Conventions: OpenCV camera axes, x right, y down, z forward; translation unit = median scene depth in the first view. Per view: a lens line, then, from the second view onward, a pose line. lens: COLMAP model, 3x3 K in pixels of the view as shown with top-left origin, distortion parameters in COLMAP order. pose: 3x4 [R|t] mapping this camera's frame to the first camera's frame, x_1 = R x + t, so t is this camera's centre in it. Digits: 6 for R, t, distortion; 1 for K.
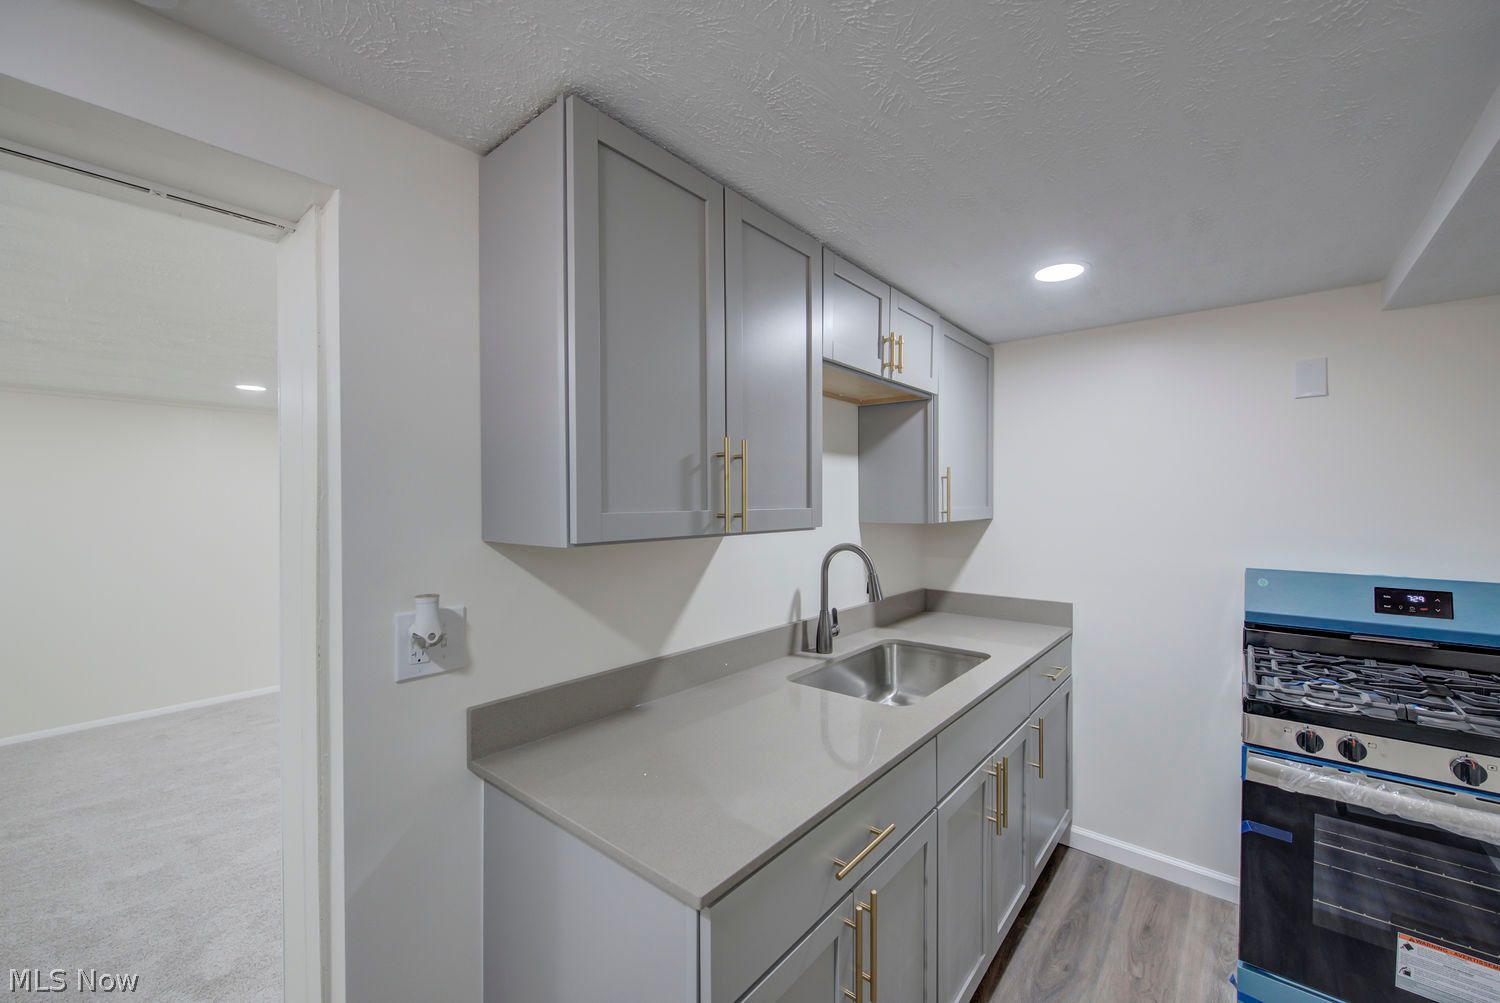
lens RADIAL K [[598.3, 0, 750.0], [0, 598.3, 501.5], [0, 0, 1]] dist [0.000328, -0.001041]
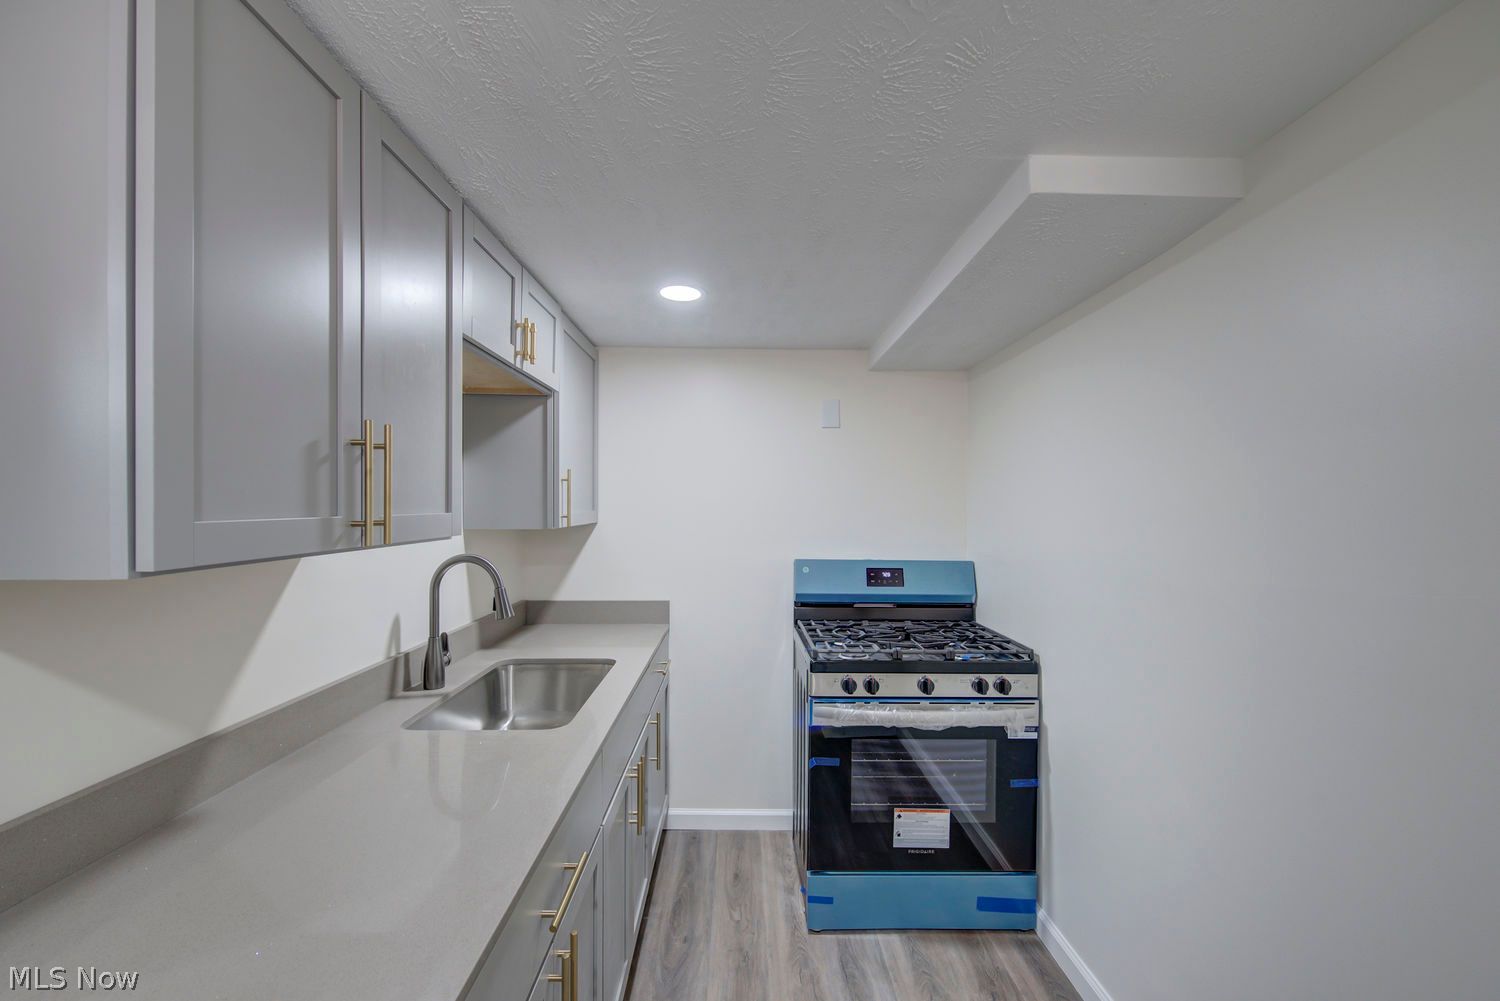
lens RADIAL K [[642.9, 0, 750.0], [0, 642.9, 500.5], [0, 0, 1]] dist [-0.000683, -0.000127]
pose [[0.755083, 0.008677, 0.655572, -0.141595], [-0.004084, 0.999955, -0.008531, -0.000273], [-0.655617, 0.003765, 0.755084, 0.046425]]
